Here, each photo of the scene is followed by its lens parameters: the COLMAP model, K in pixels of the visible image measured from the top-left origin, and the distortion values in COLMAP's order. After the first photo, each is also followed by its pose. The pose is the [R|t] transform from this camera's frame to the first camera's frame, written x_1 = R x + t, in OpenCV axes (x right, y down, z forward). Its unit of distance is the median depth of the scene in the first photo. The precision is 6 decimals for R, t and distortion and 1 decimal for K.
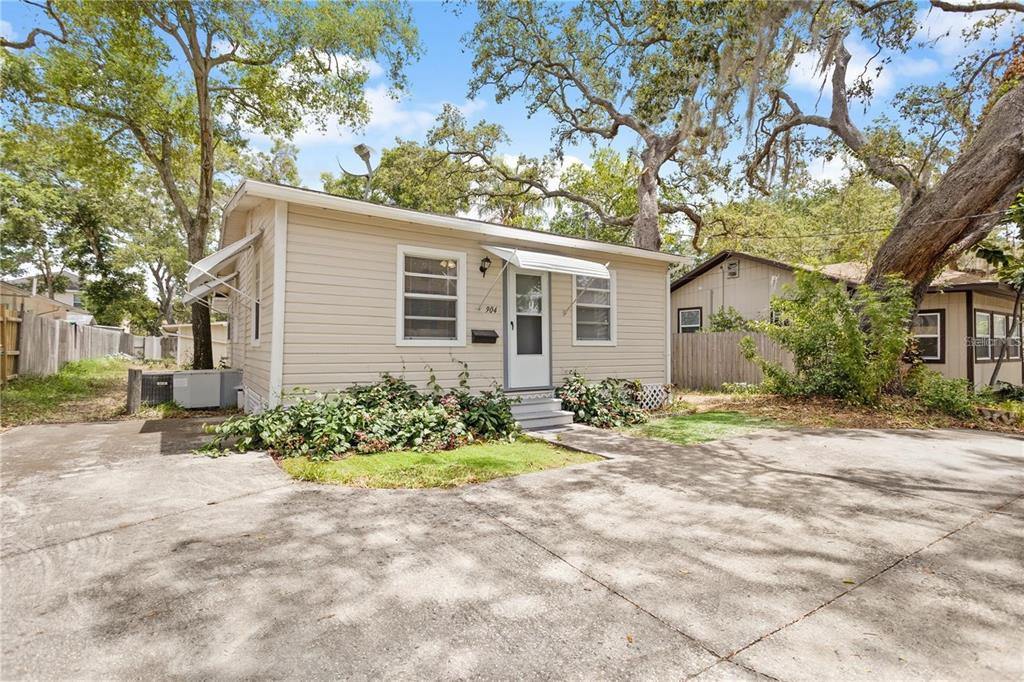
lens RADIAL K [[528.4, 0, 509.8], [0, 528.4, 329.0], [0, 0, 1]] dist [-0.001244, 0.000525]
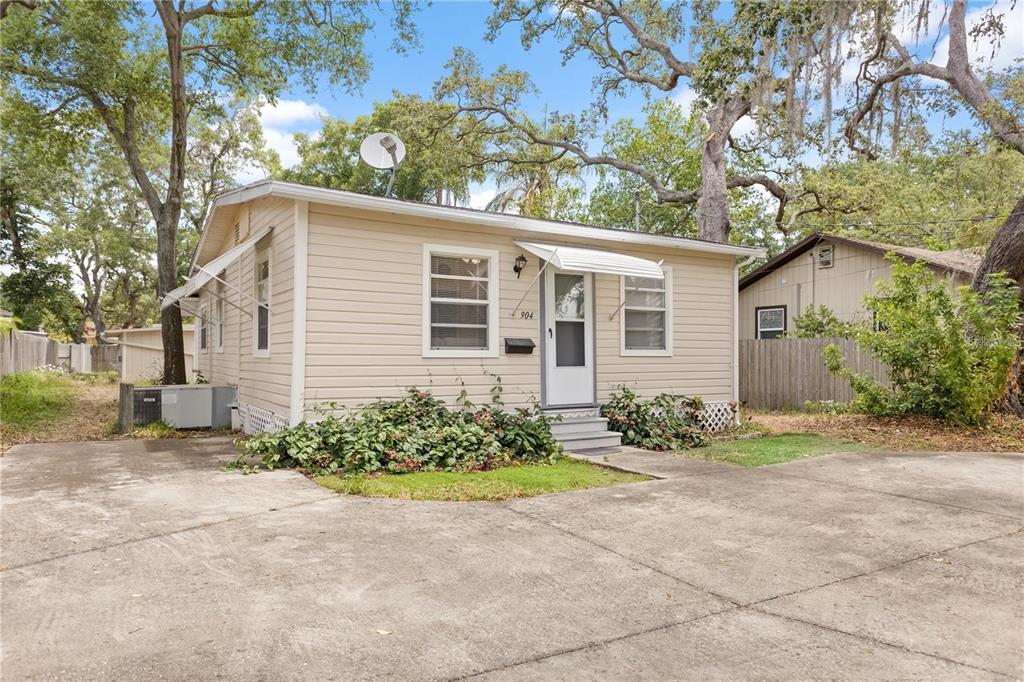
lens RADIAL K [[695.7, 0, 512.0], [0, 695.7, 341.0], [0, 0, 1]] dist [-0.005220, -0.000977]
pose [[0.999375, -0.002393, -0.035266, -0.014300], [0.002807, 0.999928, 0.011674, -0.005288], [0.035235, -0.011766, 0.999310, -0.110041]]
